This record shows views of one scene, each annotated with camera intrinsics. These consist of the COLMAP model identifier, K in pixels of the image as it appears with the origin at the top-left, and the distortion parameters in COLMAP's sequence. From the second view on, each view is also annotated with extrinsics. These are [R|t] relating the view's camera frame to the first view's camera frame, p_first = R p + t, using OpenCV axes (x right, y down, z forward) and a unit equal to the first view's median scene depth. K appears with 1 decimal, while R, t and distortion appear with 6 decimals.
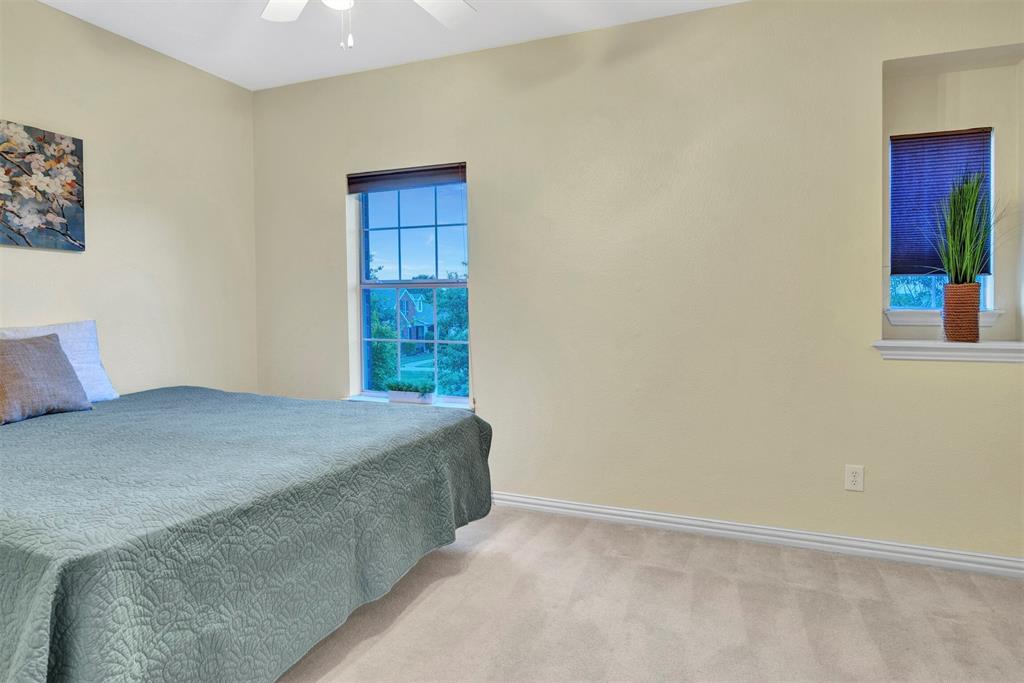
lens RADIAL K [[614.3, 0, 514.9], [0, 614.3, 317.5], [0, 0, 1]] dist [-0.001265, -0.000311]
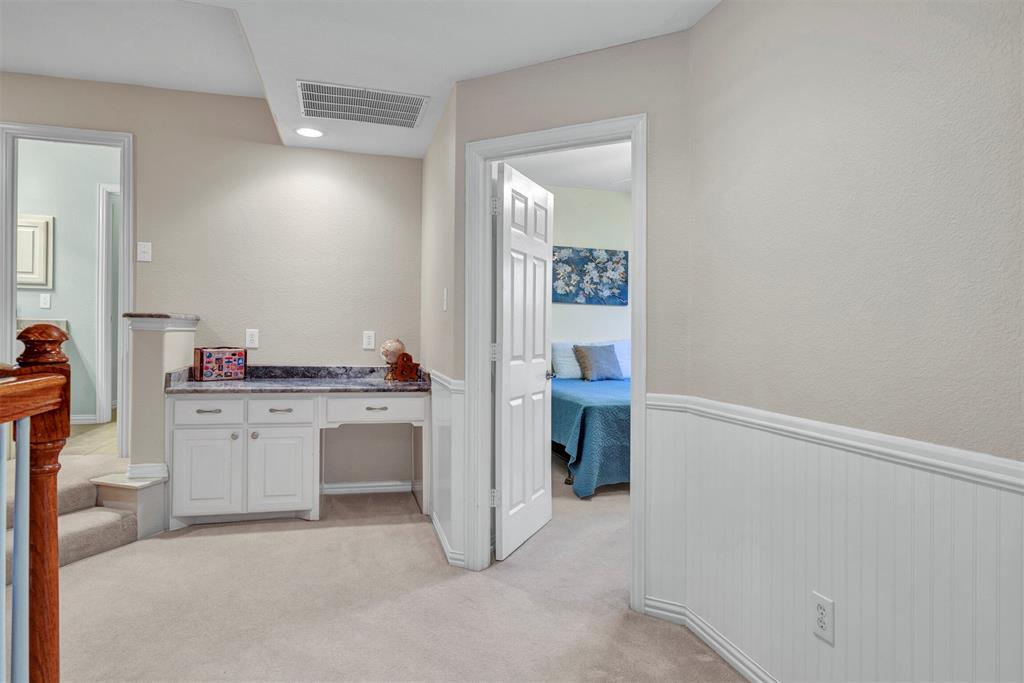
lens RADIAL K [[614.3, 0, 512.9], [0, 614.3, 338.4], [0, 0, 1]] dist [-0.001265, -0.000311]
pose [[0.622790, 0.017700, -0.782188, 0.705360], [-0.025398, 0.999675, 0.002398, 0.006958], [0.781976, 0.018373, 0.623037, -0.608649]]
